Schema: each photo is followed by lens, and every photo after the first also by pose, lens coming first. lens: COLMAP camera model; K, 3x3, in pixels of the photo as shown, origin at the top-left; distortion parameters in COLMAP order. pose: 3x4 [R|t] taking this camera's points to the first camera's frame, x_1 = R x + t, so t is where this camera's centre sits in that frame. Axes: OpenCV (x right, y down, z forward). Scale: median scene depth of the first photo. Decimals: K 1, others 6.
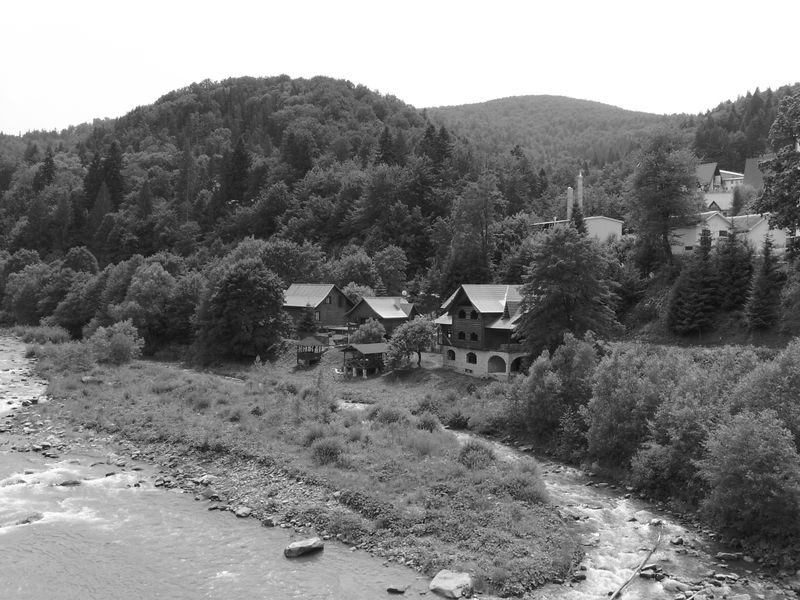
lens RADIAL K [[800.3, 0, 391.0], [0, 800.3, 297.8], [0, 0, 1]] dist [-0.128752, 0.081224]
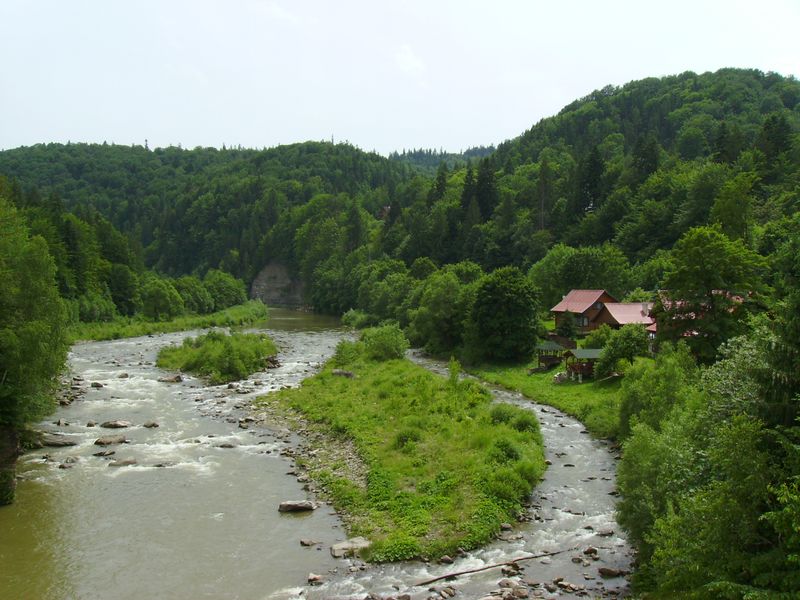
lens RADIAL K [[800.3, 0, 391.0], [0, 800.3, 297.8], [0, 0, 1]] dist [-0.128752, 0.081224]
pose [[0.850701, -0.002174, -0.525646, 0.384313], [-0.000747, 0.999985, -0.005345, -0.002908], [0.525650, 0.004939, 0.850687, 0.008855]]
